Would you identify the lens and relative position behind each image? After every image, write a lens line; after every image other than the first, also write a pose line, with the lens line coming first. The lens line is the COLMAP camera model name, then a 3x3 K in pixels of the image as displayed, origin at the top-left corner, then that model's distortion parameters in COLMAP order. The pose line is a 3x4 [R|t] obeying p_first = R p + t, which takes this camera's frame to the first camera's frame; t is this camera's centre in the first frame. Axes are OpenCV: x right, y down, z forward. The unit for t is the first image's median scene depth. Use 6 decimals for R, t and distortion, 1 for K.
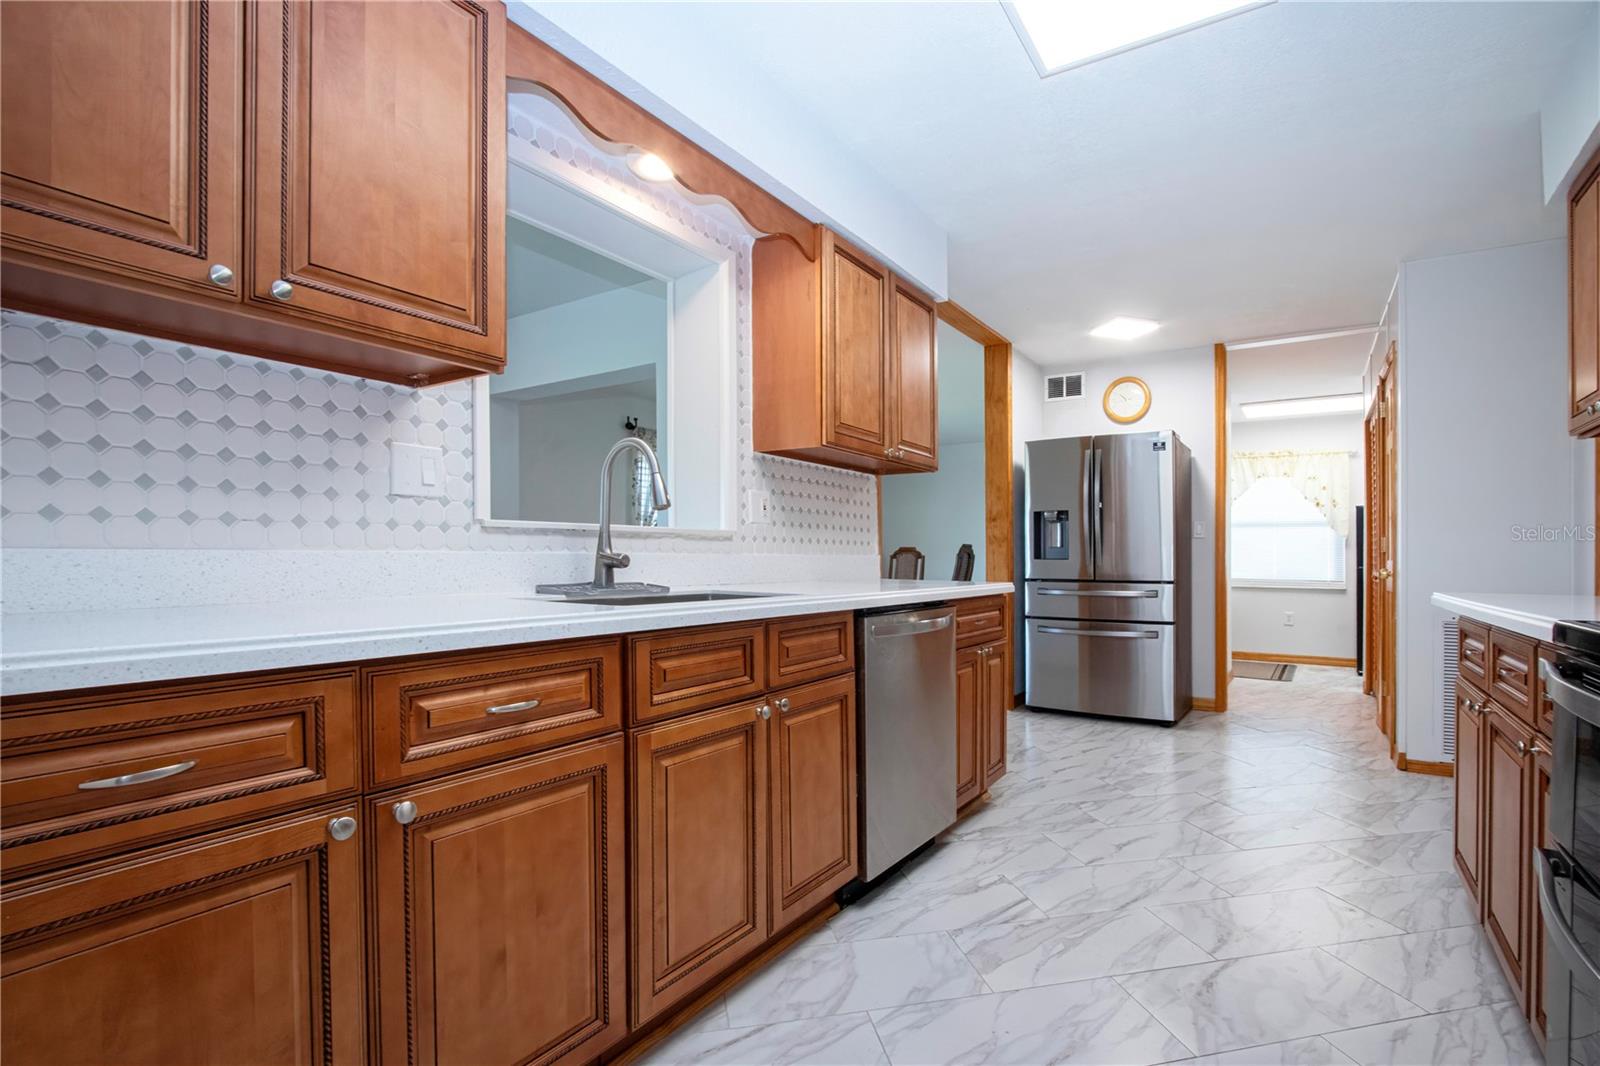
lens RADIAL K [[792.4, 0, 778.0], [0, 792.4, 561.4], [0, 0, 1]] dist [-0.013939, 0.003710]
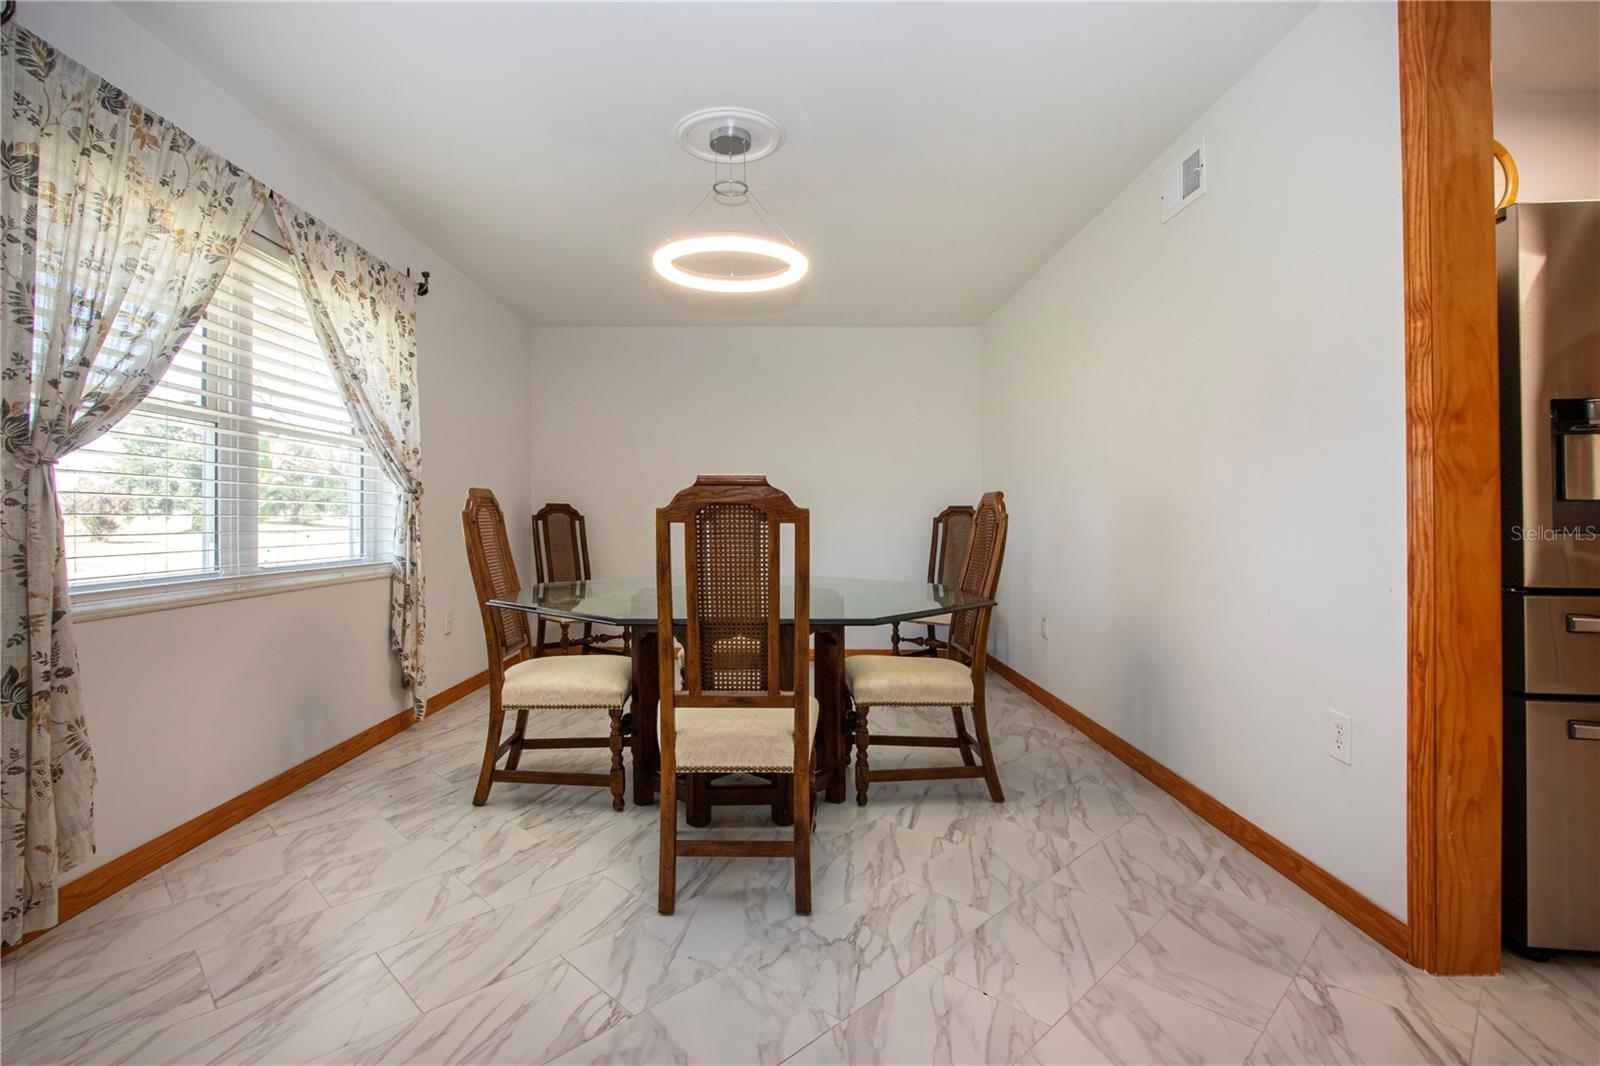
lens RADIAL K [[792.4, 0, 802.1], [0, 792.4, 523.1], [0, 0, 1]] dist [-0.013939, 0.003710]
pose [[0.823466, -0.000541, 0.567365, -1.536286], [-0.000950, 0.999997, 0.002332, -0.074960], [-0.567364, -0.002459, 0.823463, 8.974661]]
